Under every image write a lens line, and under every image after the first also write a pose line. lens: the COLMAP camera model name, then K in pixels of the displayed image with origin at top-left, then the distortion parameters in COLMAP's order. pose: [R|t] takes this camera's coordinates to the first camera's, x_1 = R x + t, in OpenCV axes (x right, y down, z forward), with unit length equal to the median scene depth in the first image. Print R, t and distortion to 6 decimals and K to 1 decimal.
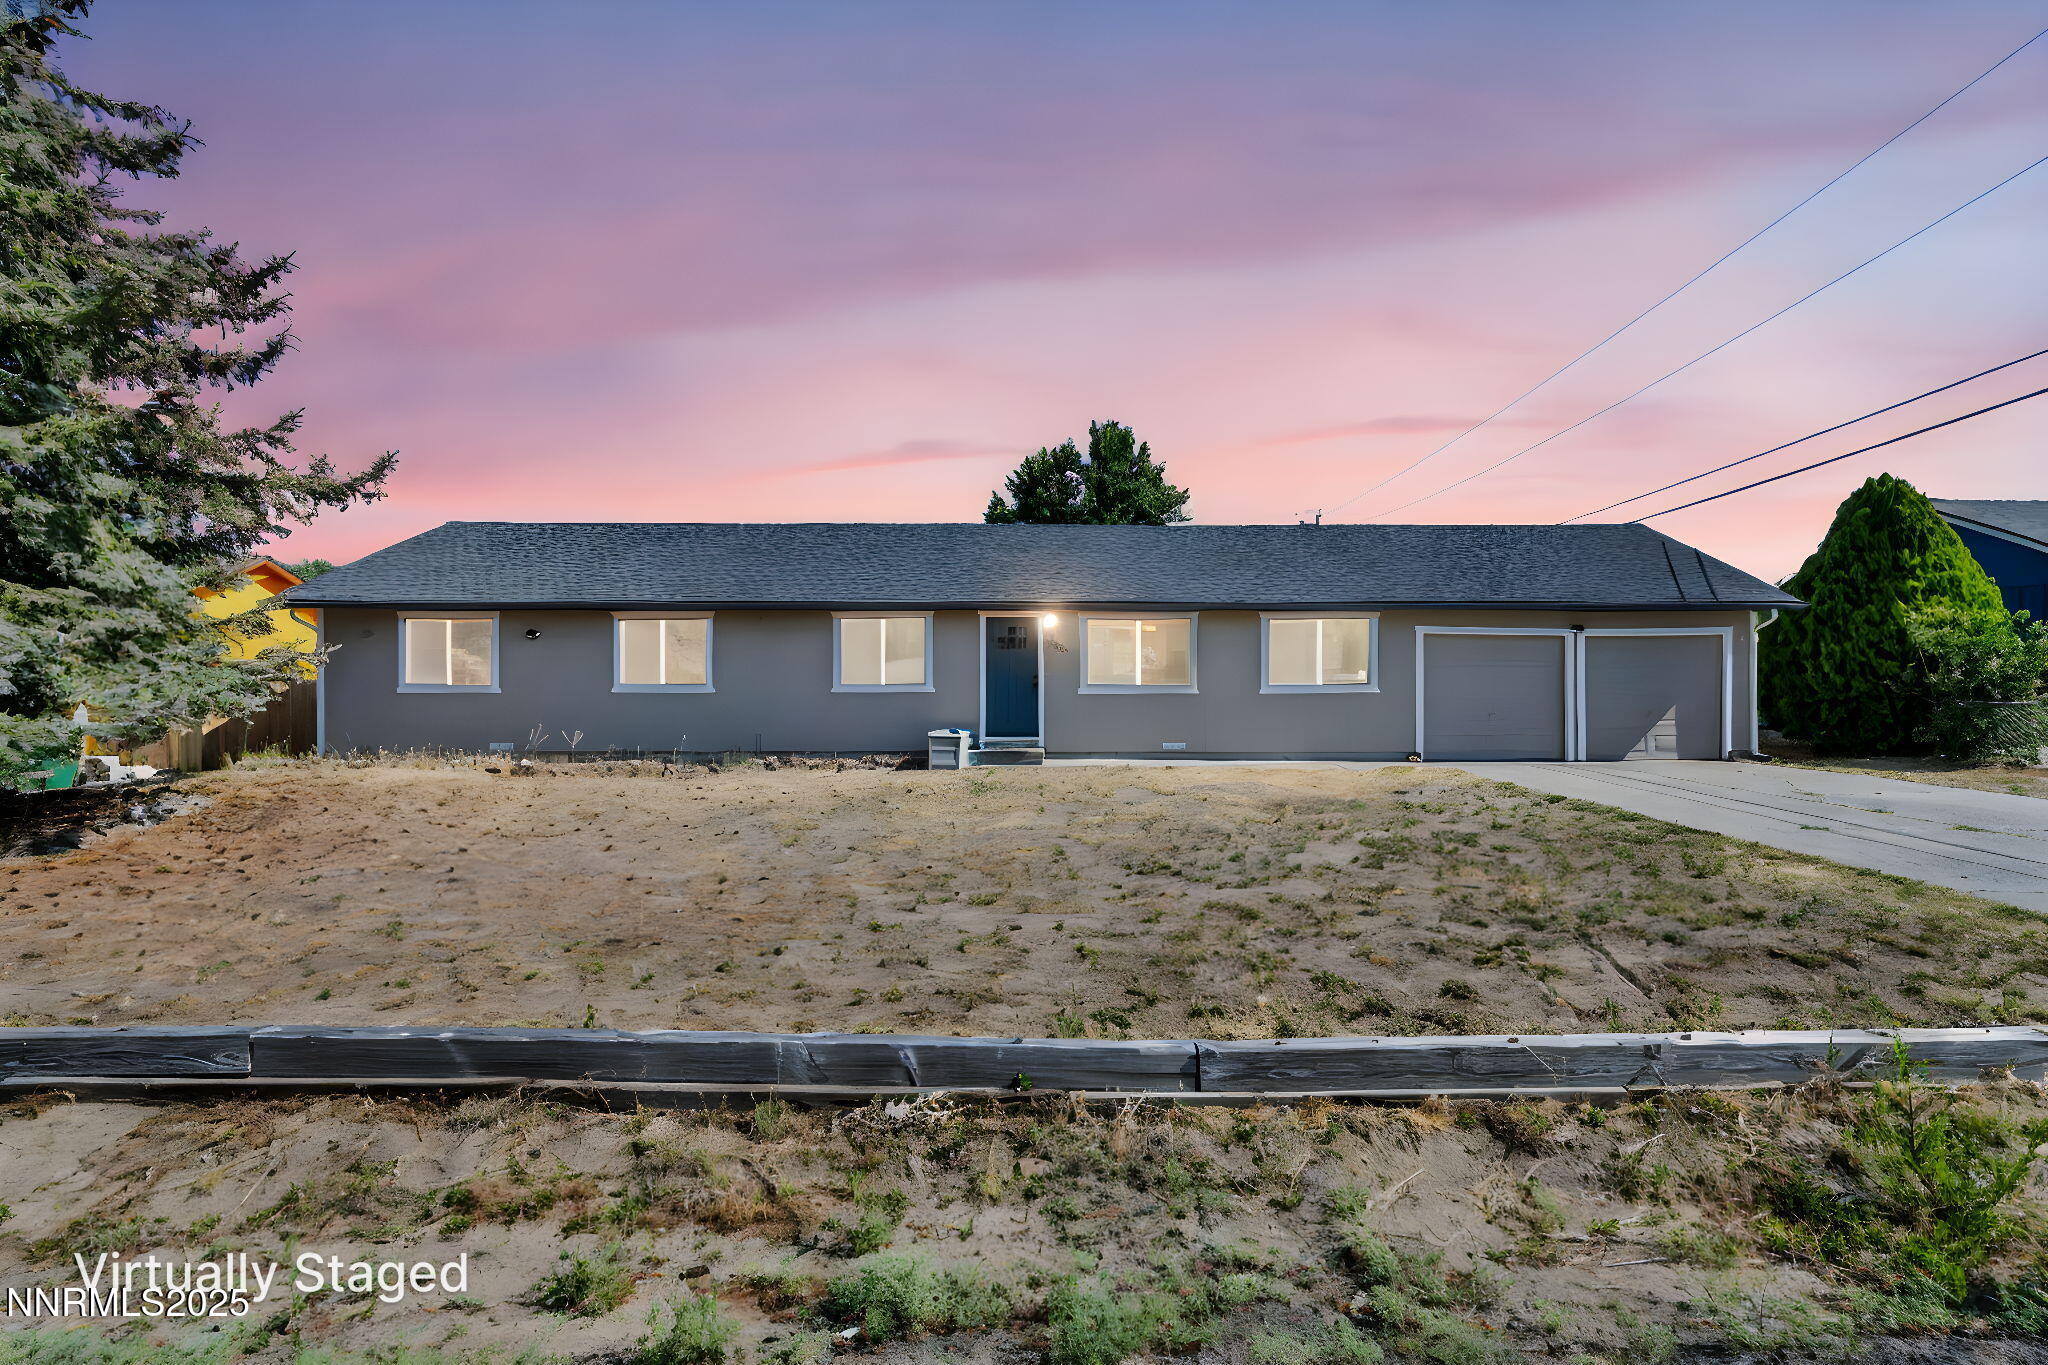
lens RADIAL K [[872.8, 0, 1067.3], [0, 872.8, 686.6], [0, 0, 1]] dist [-0.003022, -0.000400]
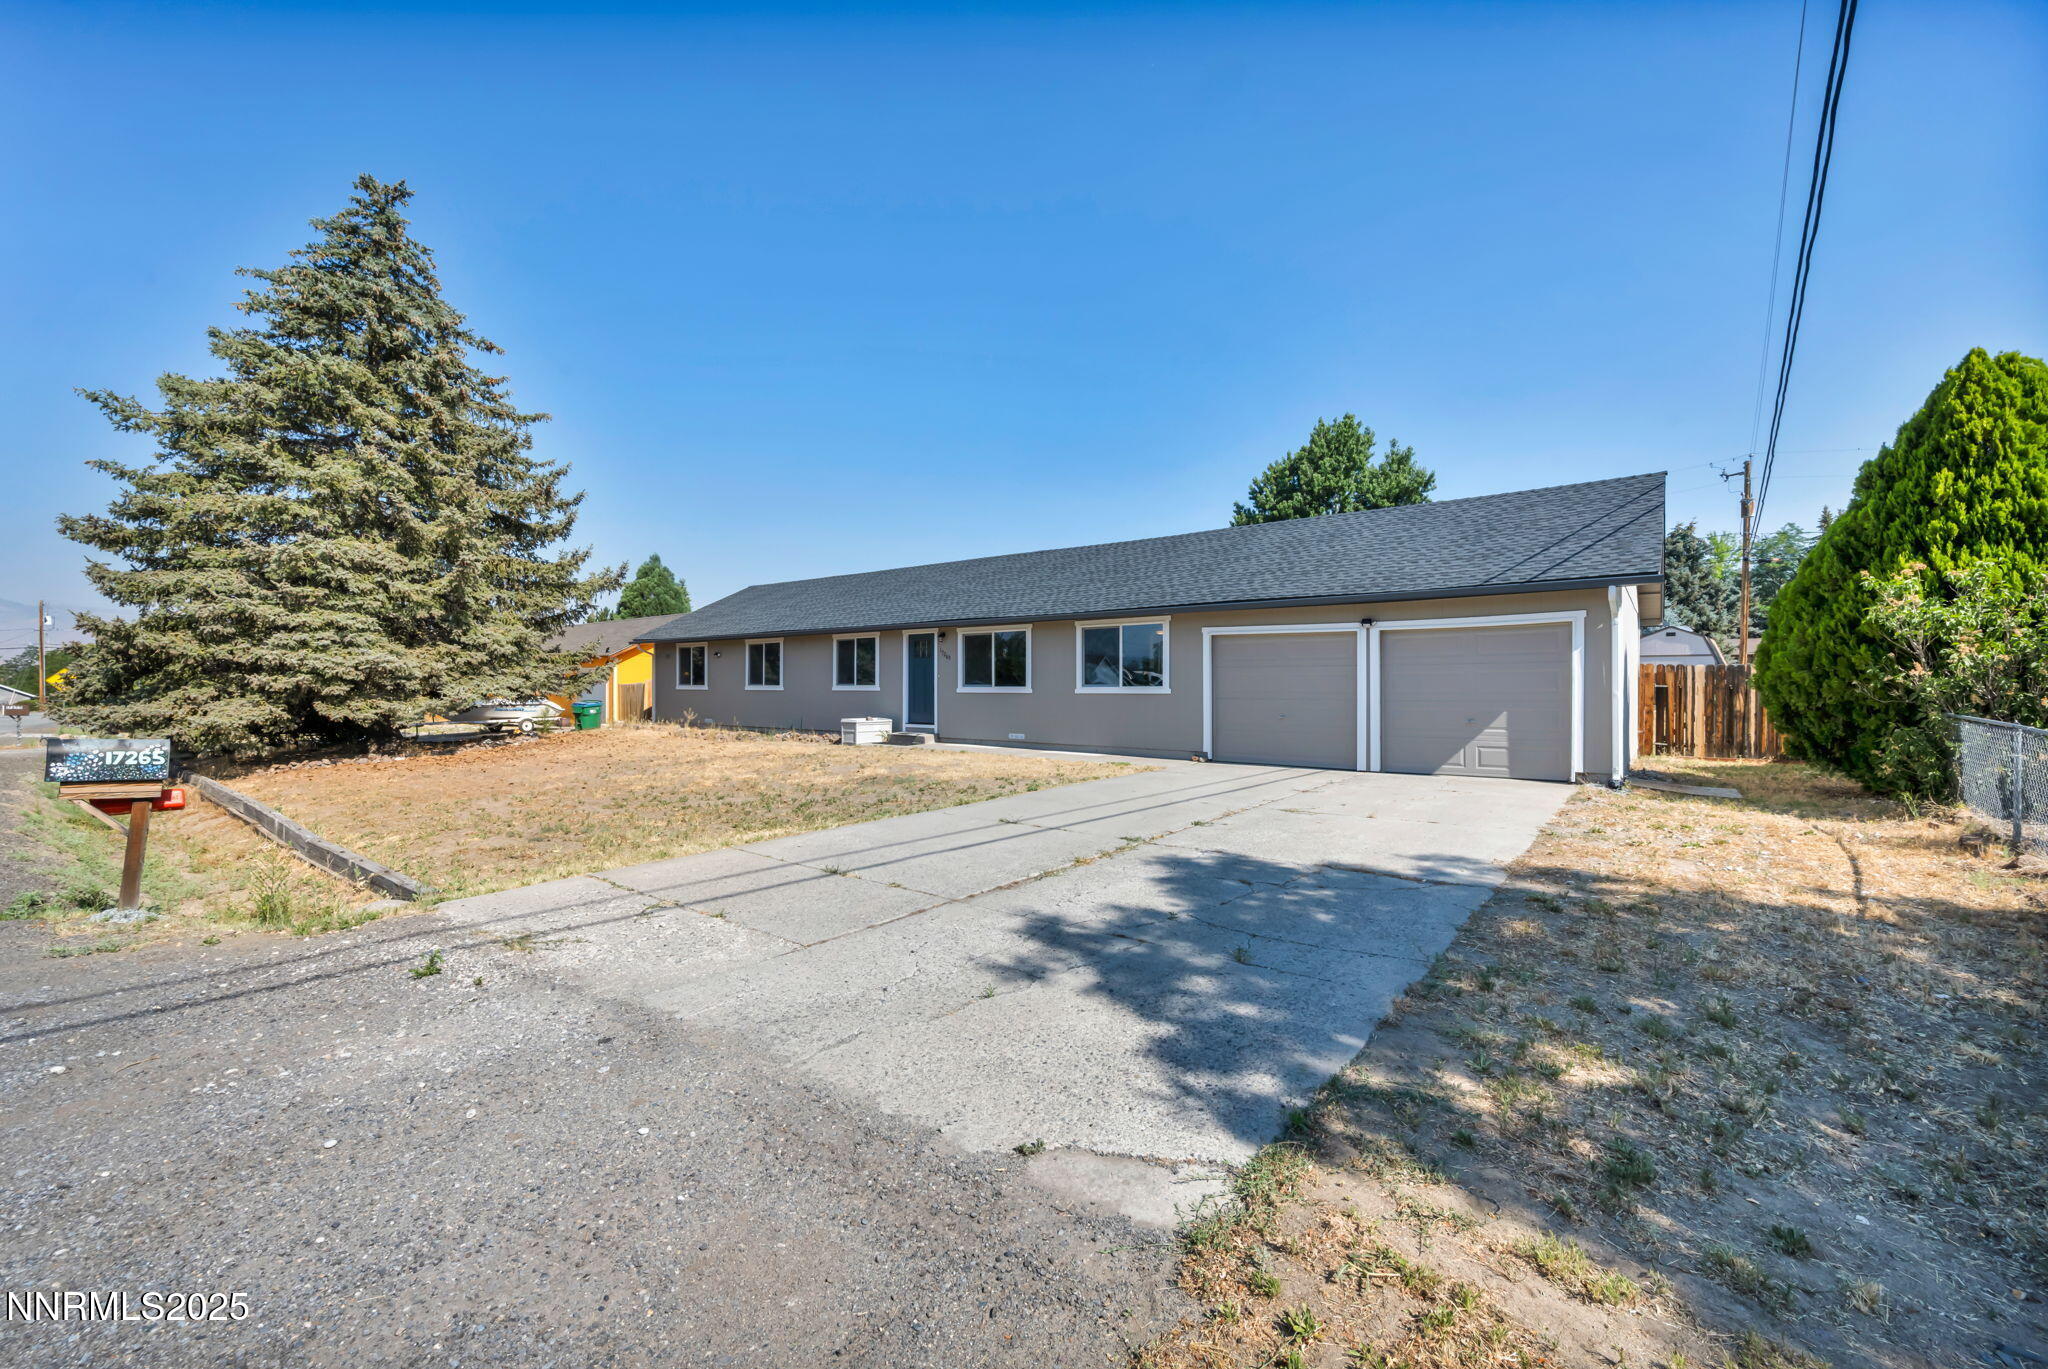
lens RADIAL K [[880.8, 0, 973.3], [0, 880.8, 700.5], [0, 0, 1]] dist [0.001257, 0.000570]
pose [[0.747177, 0.011932, -0.664518, 0.882132], [-0.005215, 0.999913, 0.012091, 0.004116], [0.664604, -0.005568, 0.747175, 0.055868]]
